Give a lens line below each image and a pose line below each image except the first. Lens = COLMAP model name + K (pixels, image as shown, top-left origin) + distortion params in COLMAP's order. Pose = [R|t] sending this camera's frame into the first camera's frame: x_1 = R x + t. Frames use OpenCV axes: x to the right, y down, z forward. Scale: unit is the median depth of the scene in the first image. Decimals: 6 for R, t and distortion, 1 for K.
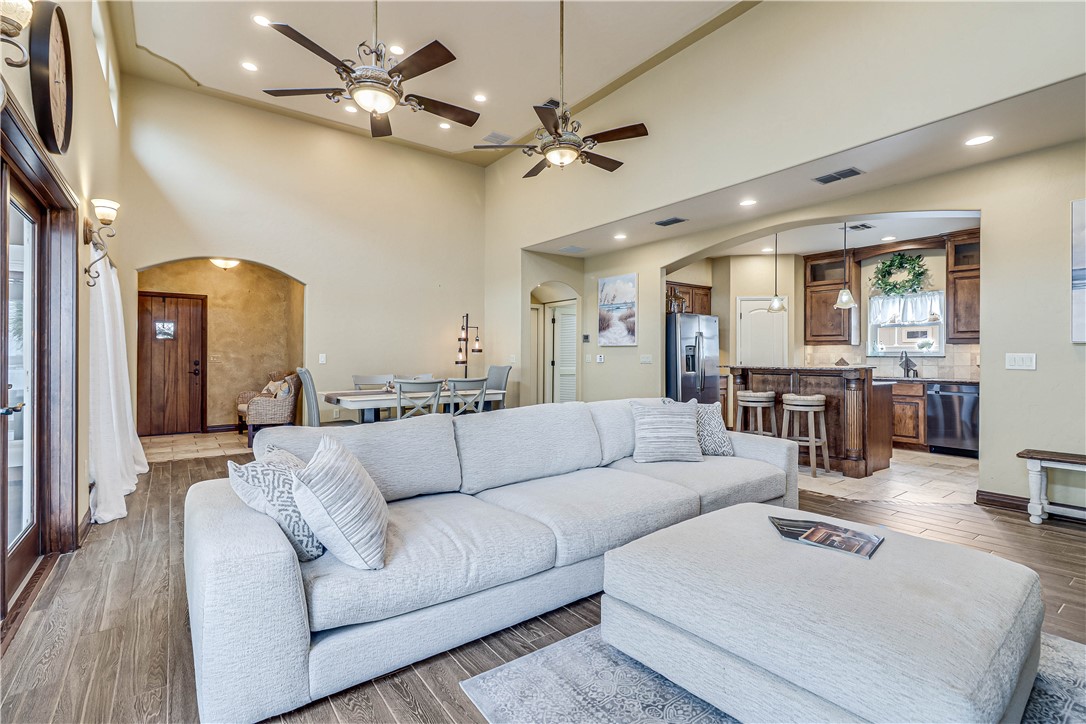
lens RADIAL K [[505.1, 0, 543.4], [0, 505.1, 353.5], [0, 0, 1]] dist [0.002086, -0.000144]
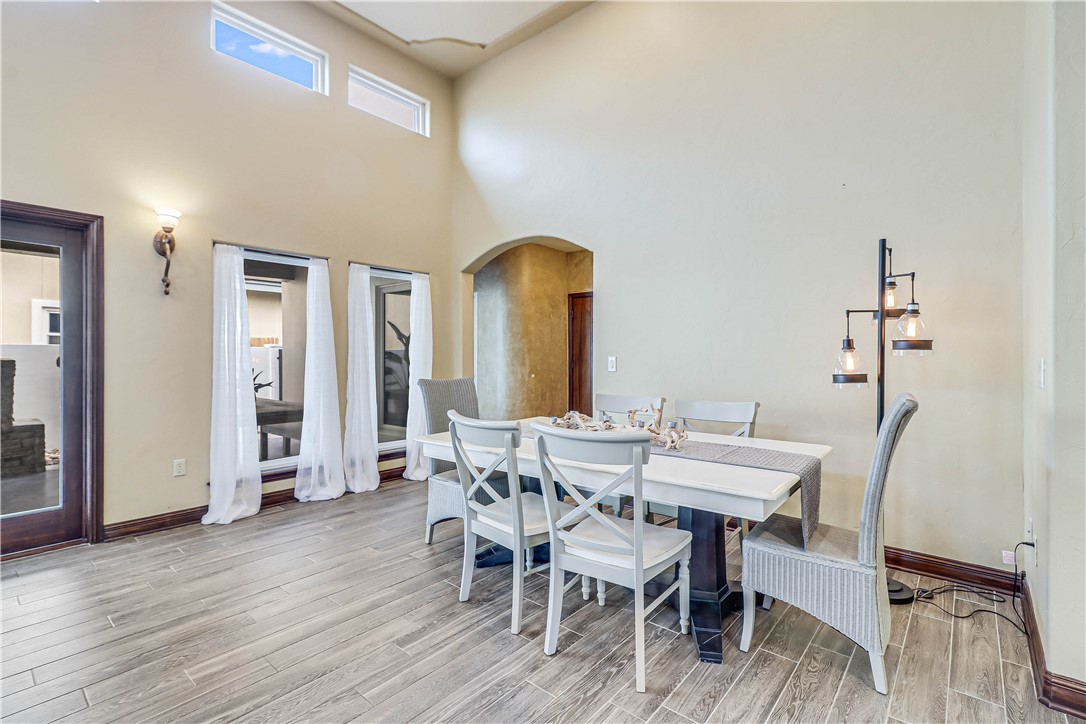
lens RADIAL K [[498.9, 0, 542.6], [0, 498.9, 353.0], [0, 0, 1]] dist [0.012959, -0.000743]
pose [[0.225666, -0.007212, -0.974178, 0.137163], [0.007870, 0.999953, -0.005580, -0.000292], [0.974173, -0.006408, 0.225712, 0.705386]]
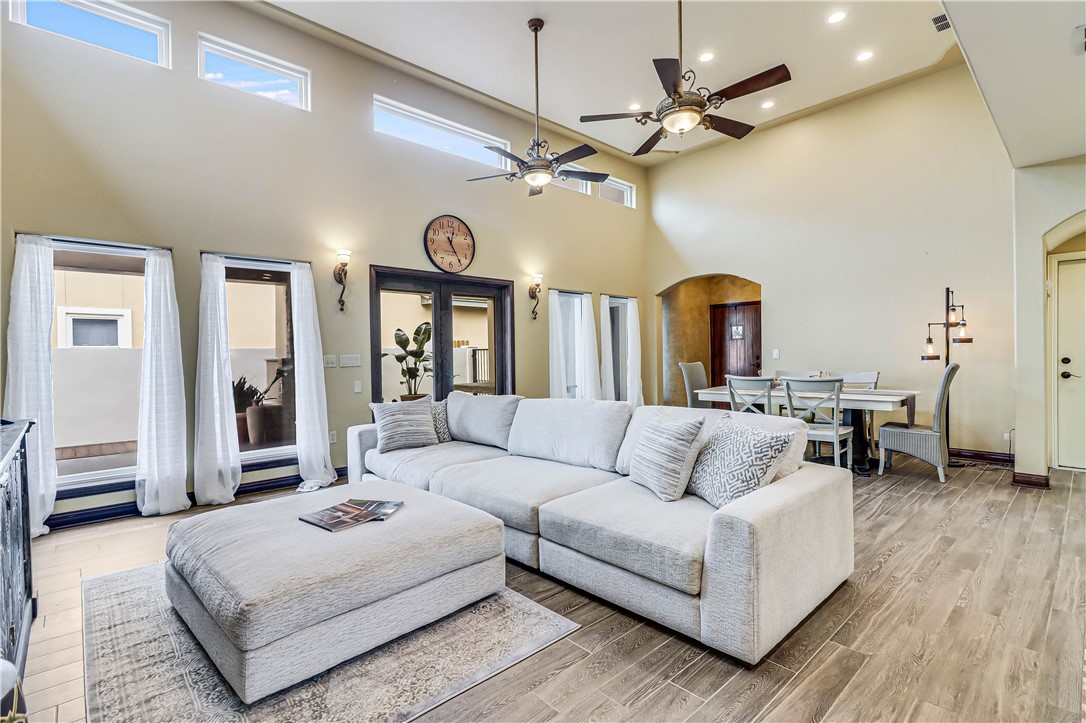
lens RADIAL K [[510.8, 0, 538.0], [0, 510.8, 356.0], [0, 0, 1]] dist [0.000248, 0.000110]
pose [[0.106952, -0.000178, -0.994264, 0.498392], [0.020789, 0.999782, 0.002057, 0.002030], [0.994047, -0.020889, 0.106933, 0.369369]]
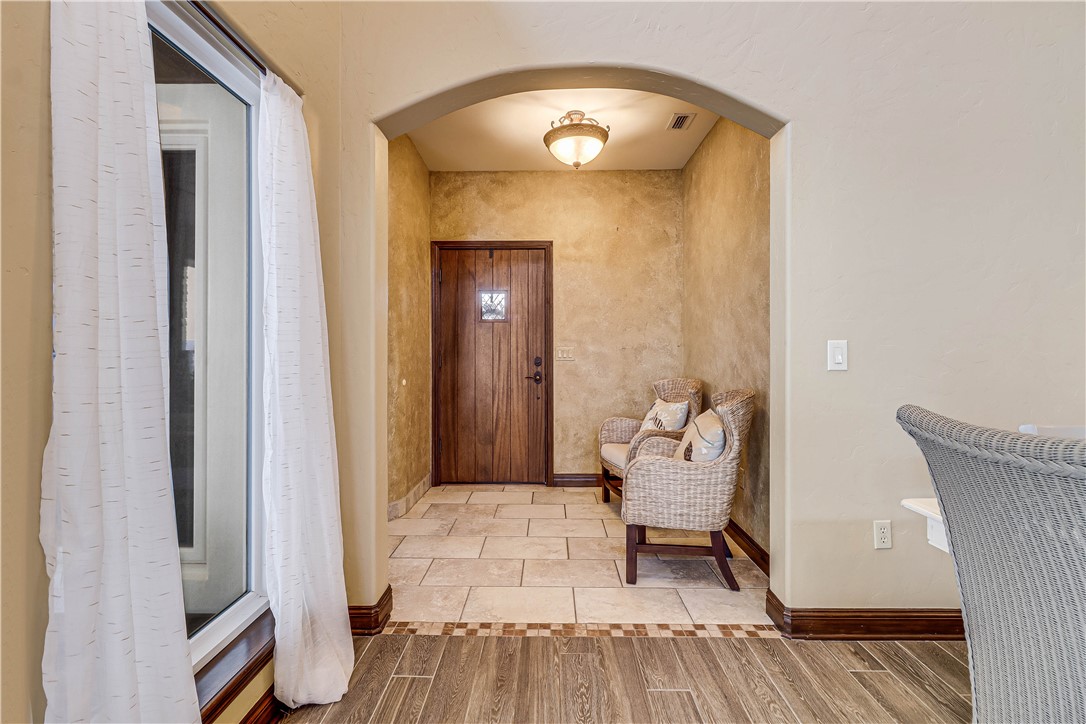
lens RADIAL K [[505.1, 0, 543.4], [0, 505.1, 353.5], [0, 0, 1]] dist [0.002086, -0.000144]
pose [[0.796577, 0.000012, -0.604537, -0.357139], [0.006993, 0.999933, 0.009234, 0.004840], [0.604497, -0.011583, 0.796523, 0.583405]]
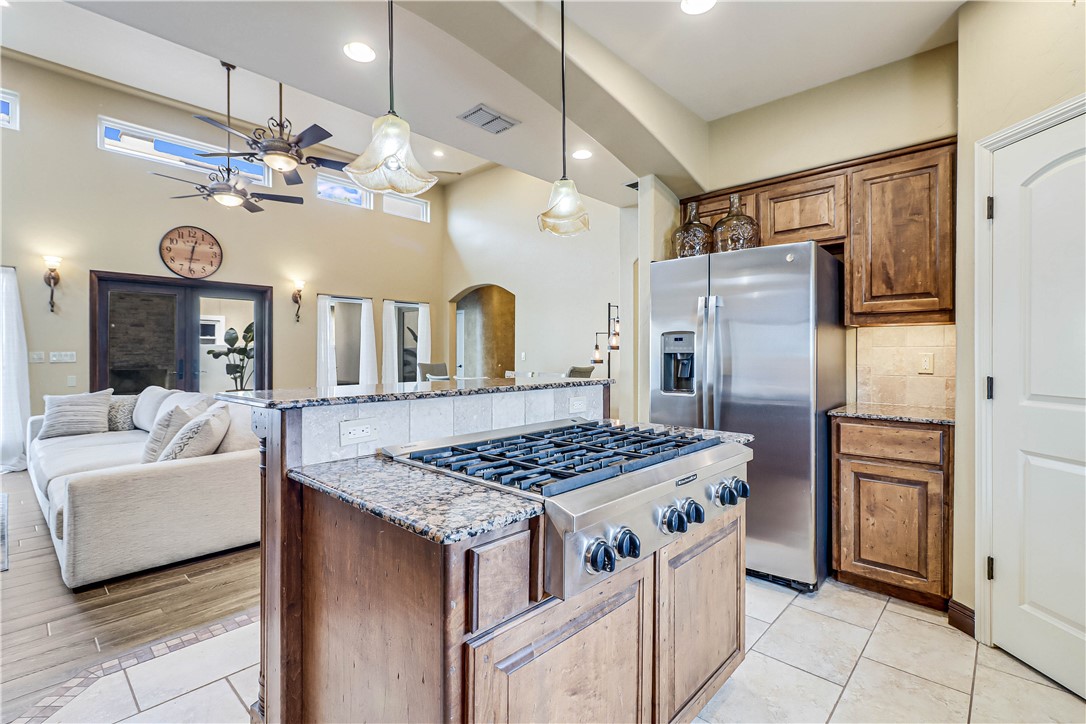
lens RADIAL K [[500.4, 0, 542.8], [0, 500.4, 353.1], [0, 0, 1]] dist [0.002022, -0.000886]
pose [[0.183217, -0.000343, -0.983072, 0.647768], [0.005610, 0.999984, 0.000697, 0.001937], [0.983057, -0.005642, 0.183216, 0.757373]]
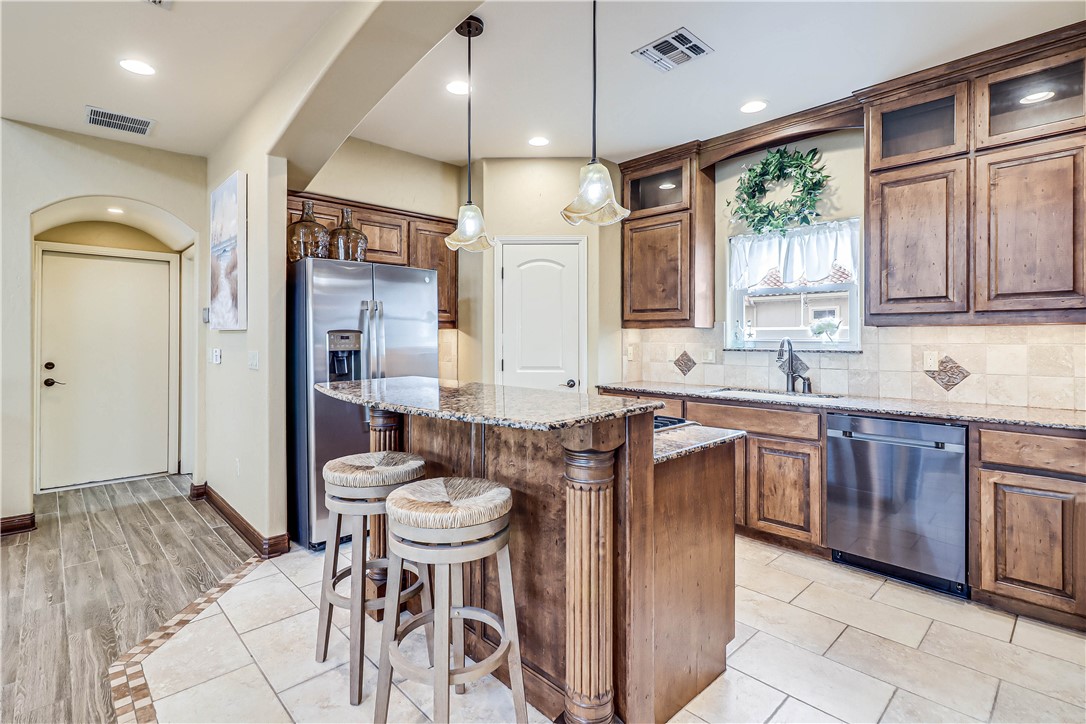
lens RADIAL K [[518.6, 0, 525.3], [0, 518.6, 337.0], [0, 0, 1]] dist [0.001086, 0.000041]
pose [[0.994052, -0.003035, 0.108861, 0.376760], [0.002597, 0.999988, 0.004160, -0.010313], [-0.108872, -0.003853, 0.994048, 0.486014]]
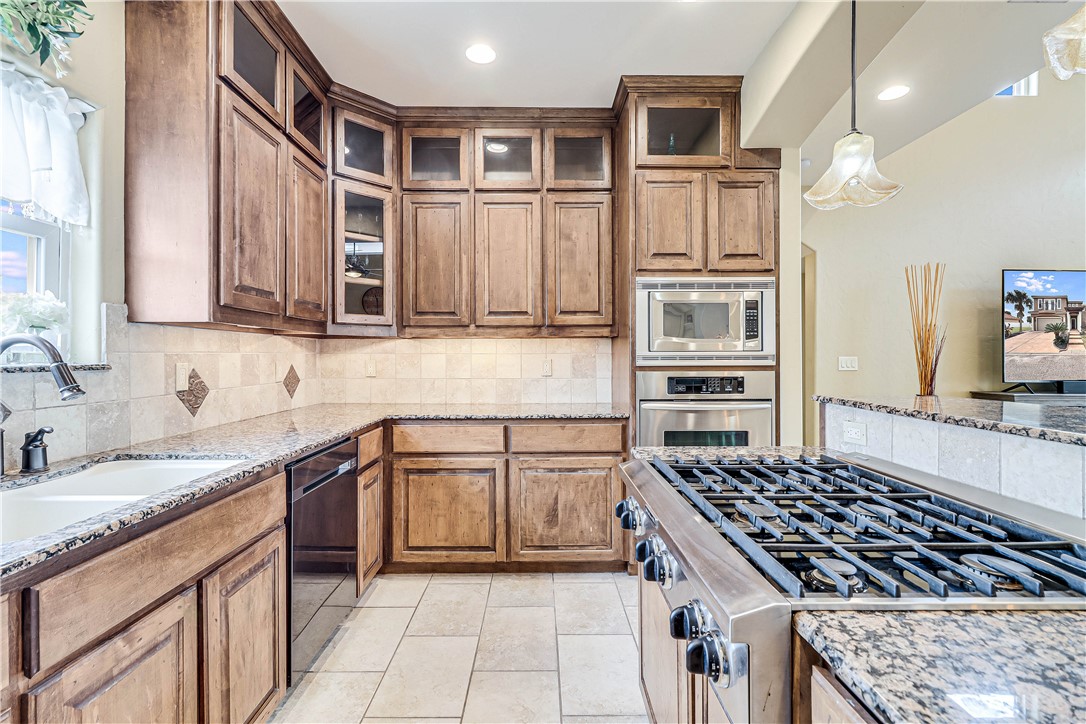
lens RADIAL K [[505.1, 0, 543.4], [0, 505.1, 353.5], [0, 0, 1]] dist [0.002086, -0.000144]
pose [[-0.812741, 0.001520, 0.582623, 0.419241], [-0.005122, 0.999939, -0.009754, 0.000506], [-0.582602, -0.010912, -0.812684, 0.983549]]
